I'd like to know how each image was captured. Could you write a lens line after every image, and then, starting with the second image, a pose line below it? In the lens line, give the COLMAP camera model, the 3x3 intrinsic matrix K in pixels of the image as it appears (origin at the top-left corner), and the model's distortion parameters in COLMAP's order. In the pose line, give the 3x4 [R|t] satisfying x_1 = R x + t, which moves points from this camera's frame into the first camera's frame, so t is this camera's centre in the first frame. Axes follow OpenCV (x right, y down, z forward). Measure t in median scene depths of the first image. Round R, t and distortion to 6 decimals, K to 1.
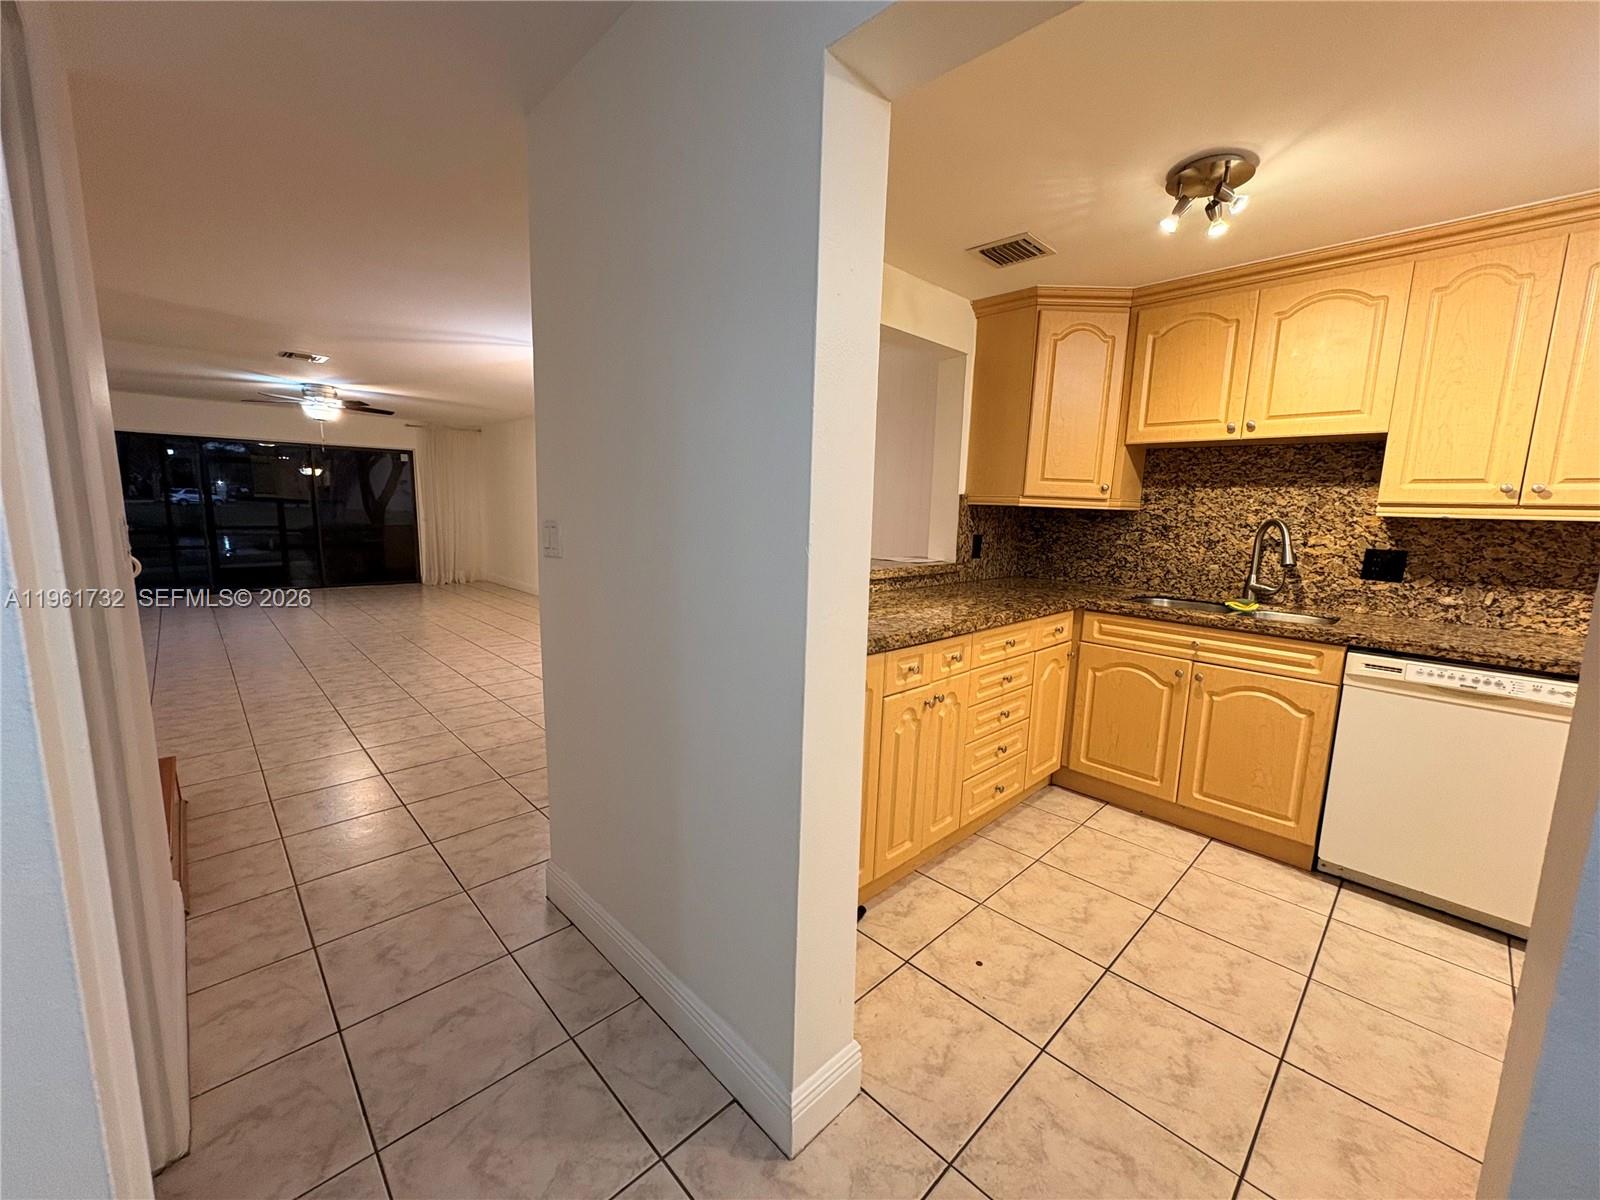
lens RADIAL K [[635.1, 0, 800.0], [0, 635.1, 600.0], [0, 0, 1]] dist [-0.000857, -0.000267]
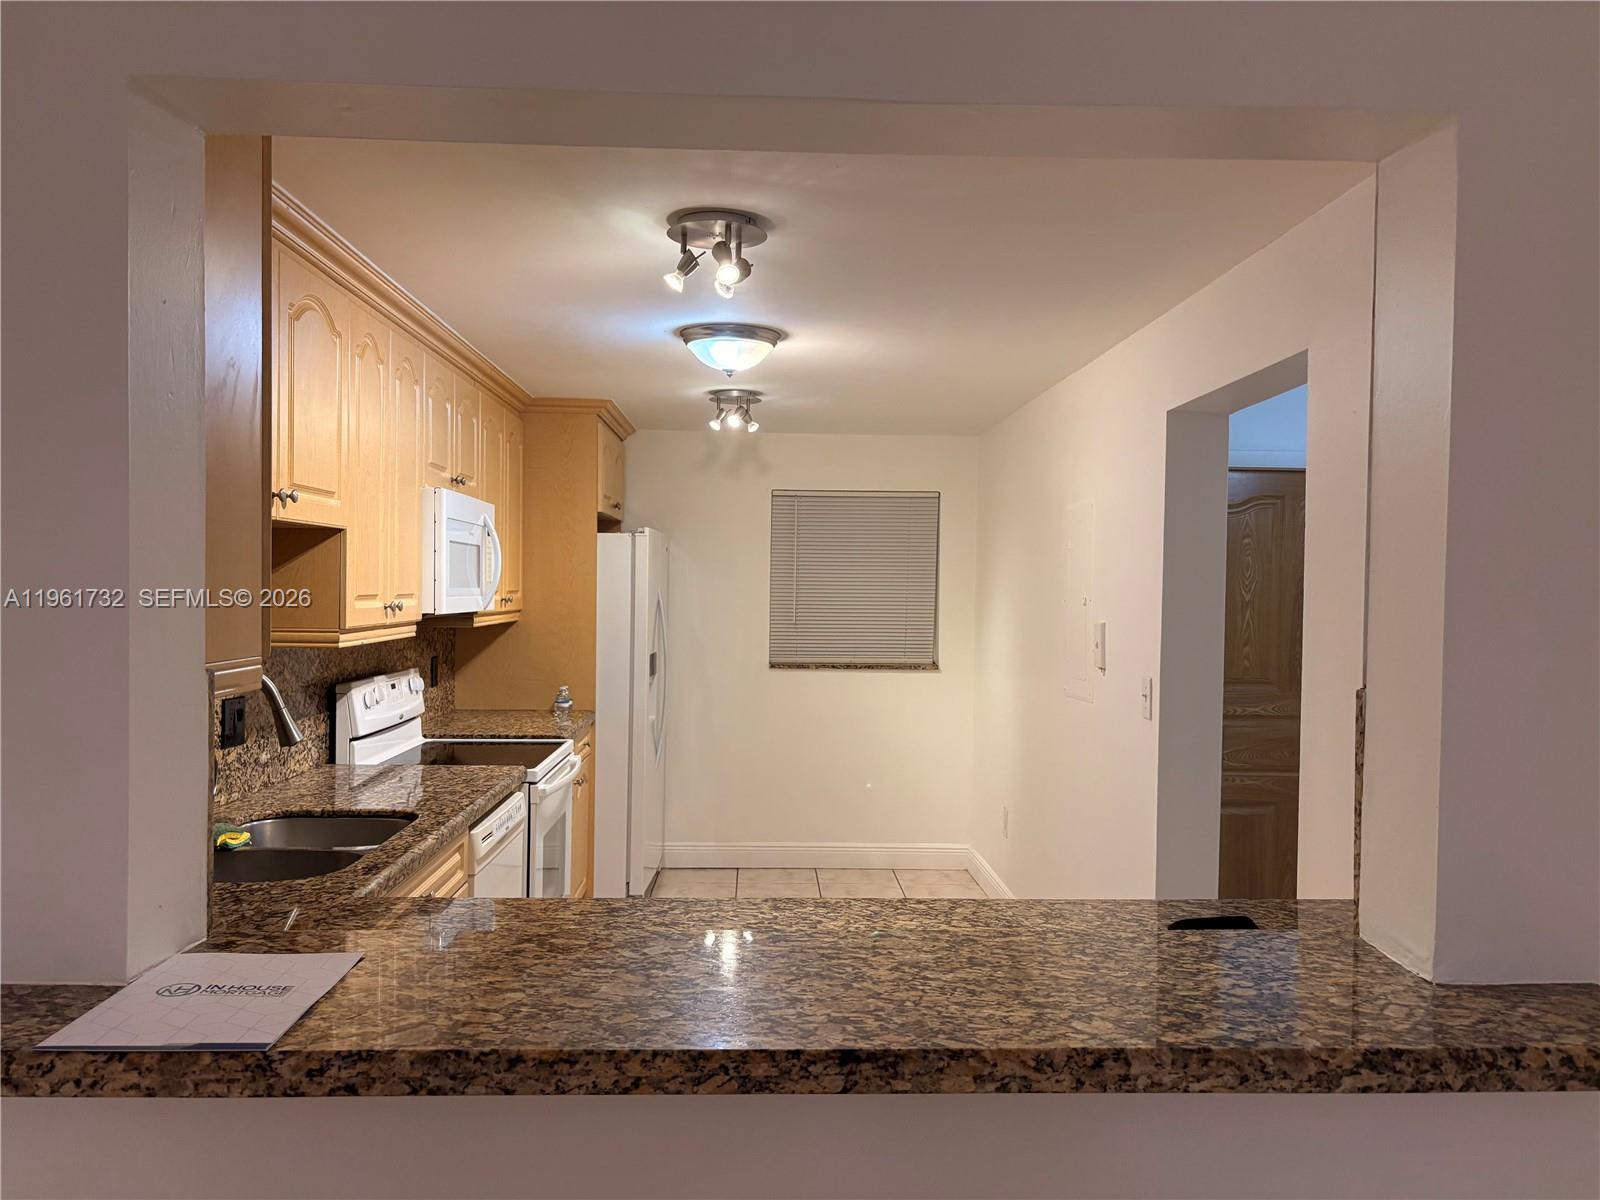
lens RADIAL K [[1221.6, 0, 800.0], [0, 1221.6, 600.0], [0, 0, 1]] dist [0.010458, 0.006002]
pose [[-0.738572, -0.045234, 0.672655, -0.271300], [0.067954, 0.987670, 0.141032, -0.267304], [-0.670741, 0.149872, -0.726392, 1.290490]]
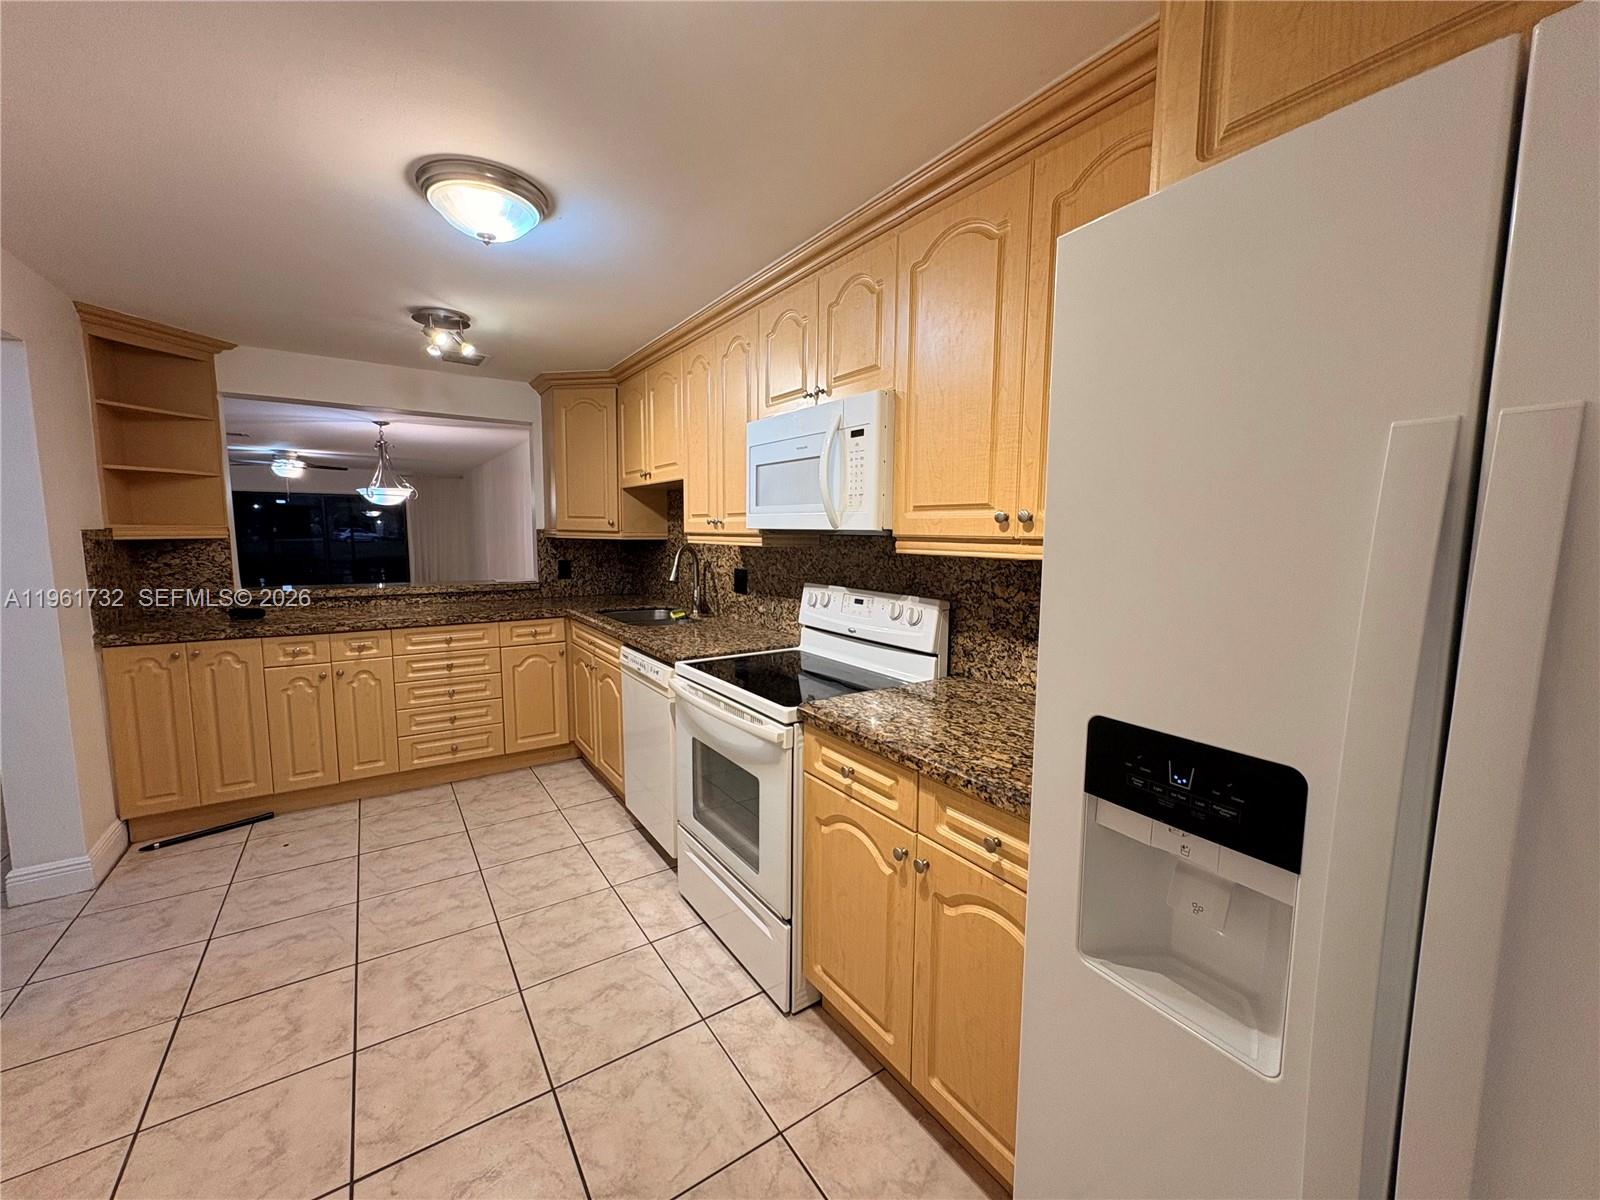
lens RADIAL K [[635.1, 0, 800.0], [0, 635.1, 600.0], [0, 0, 1]] dist [-0.000857, -0.000267]
pose [[0.985318, 0.000579, -0.170729, 1.082462], [-0.008066, 0.999035, -0.043166, 0.030559], [0.170539, 0.043909, 0.984372, -0.183885]]
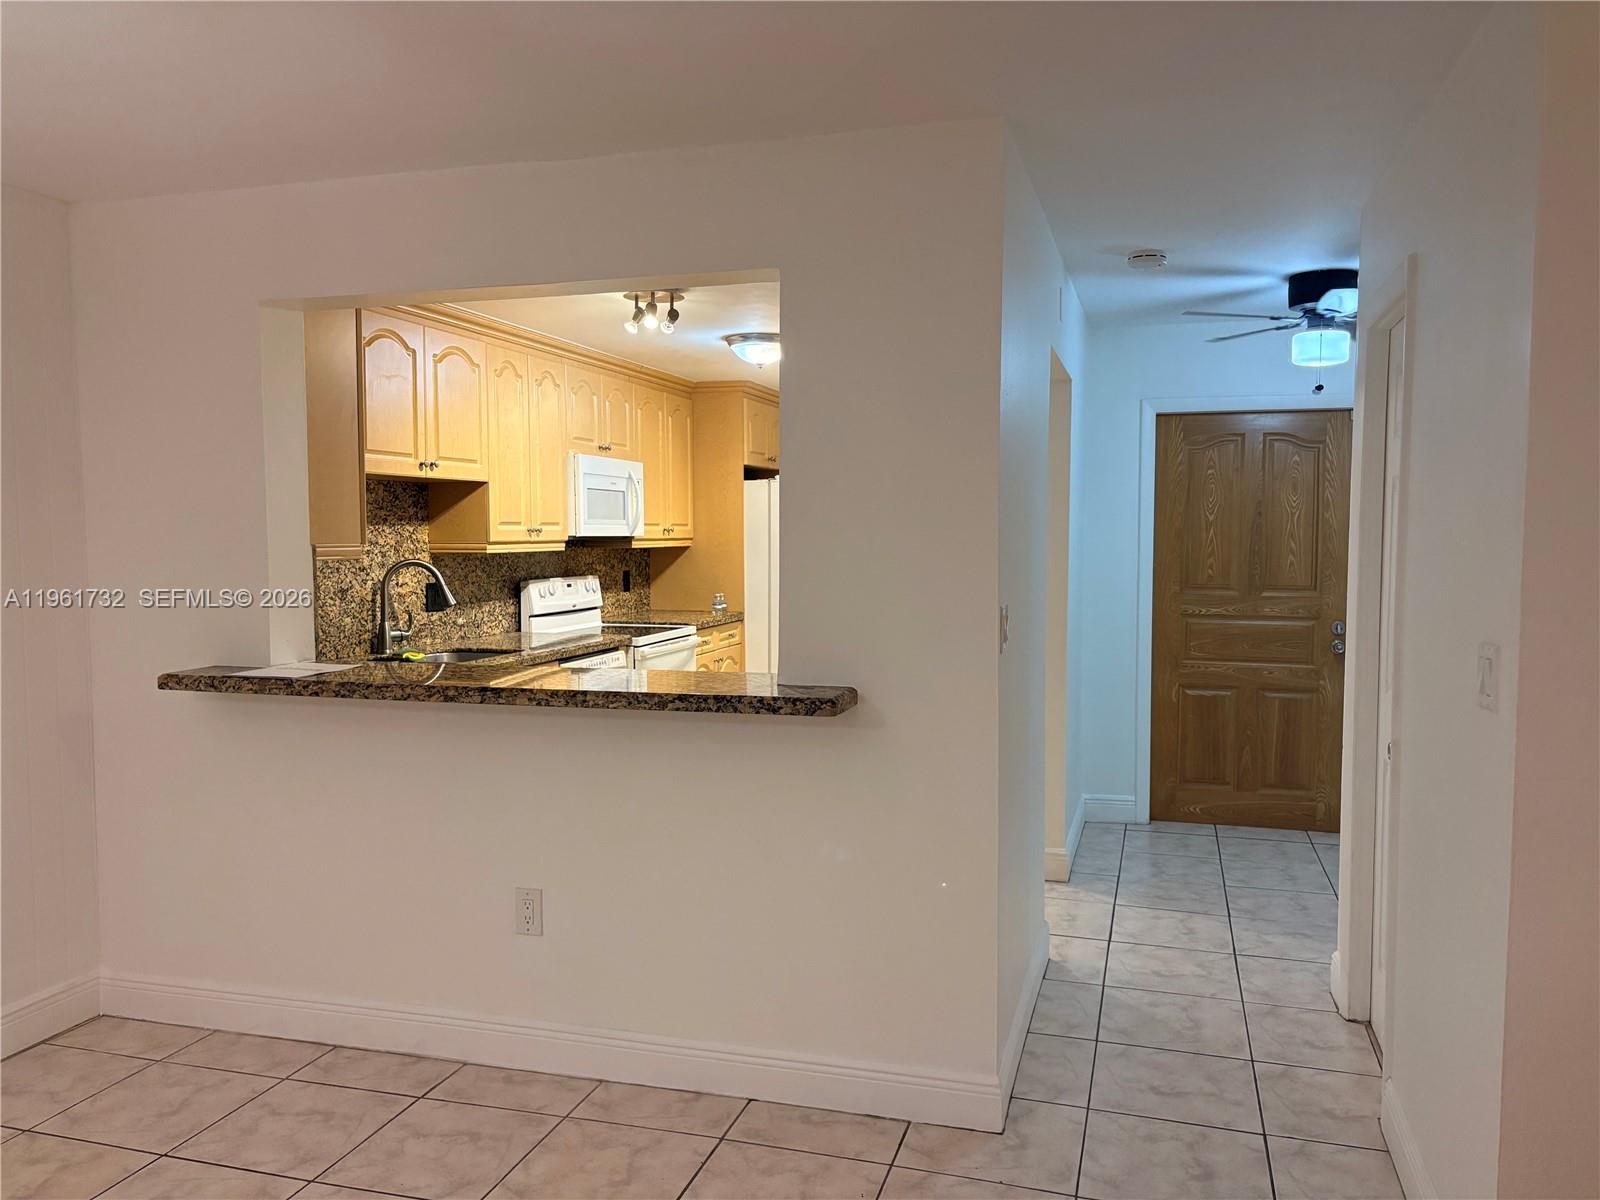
lens RADIAL K [[1204.9, 0, 800.0], [0, 1204.9, 600.0], [0, 0, 1]] dist [-0.005015, -0.006628]
pose [[-0.483871, -0.076571, 0.871783, -1.012924], [0.119837, 0.980984, 0.152677, -0.249877], [-0.866895, 0.178348, -0.465494, 1.227213]]
